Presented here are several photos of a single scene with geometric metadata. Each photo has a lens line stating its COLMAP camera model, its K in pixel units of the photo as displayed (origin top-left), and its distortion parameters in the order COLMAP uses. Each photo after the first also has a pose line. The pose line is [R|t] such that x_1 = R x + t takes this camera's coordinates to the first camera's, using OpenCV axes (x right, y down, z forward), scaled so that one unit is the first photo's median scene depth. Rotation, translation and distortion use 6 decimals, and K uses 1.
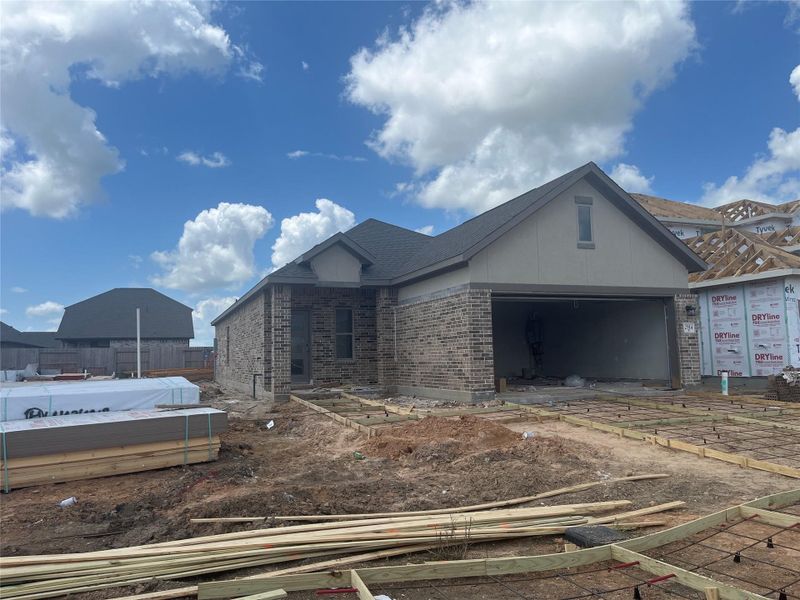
lens RADIAL K [[607.7, 0, 400.0], [0, 607.7, 300.0], [0, 0, 1]] dist [0.039117, -0.002121]
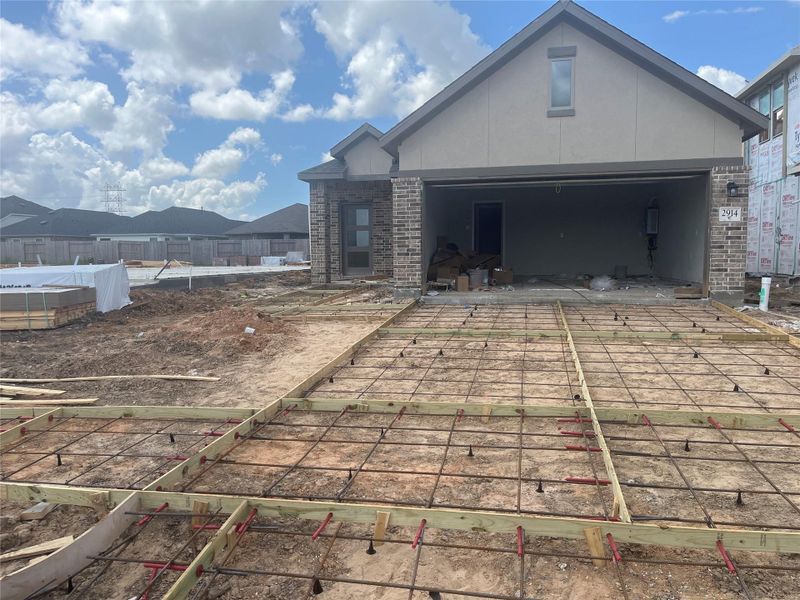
lens RADIAL K [[599.1, 0, 400.0], [0, 599.1, 300.0], [0, 0, 1]] dist [0.043175, -0.083539]
pose [[0.827317, 0.058860, -0.558642, 0.549546], [0.043995, 0.984651, 0.168901, 0.008364], [0.560009, -0.164312, 0.812029, 0.199514]]
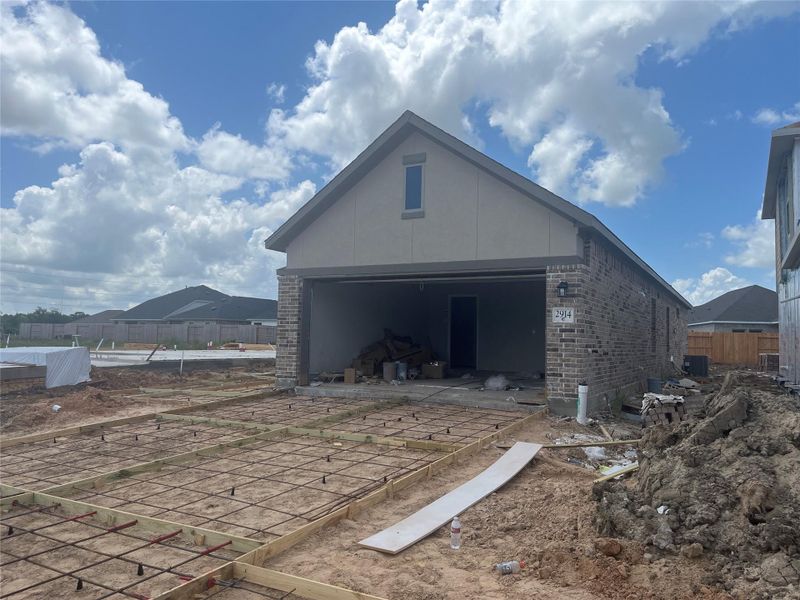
lens RADIAL K [[614.9, 0, 390.2], [0, 614.9, 299.2], [0, 0, 1]] dist [0.054504, -0.000657]
pose [[0.621849, -0.014467, -0.783003, 0.878708], [0.036469, 0.999280, 0.010500, 0.013747], [0.782287, -0.035085, 0.621929, 0.433336]]
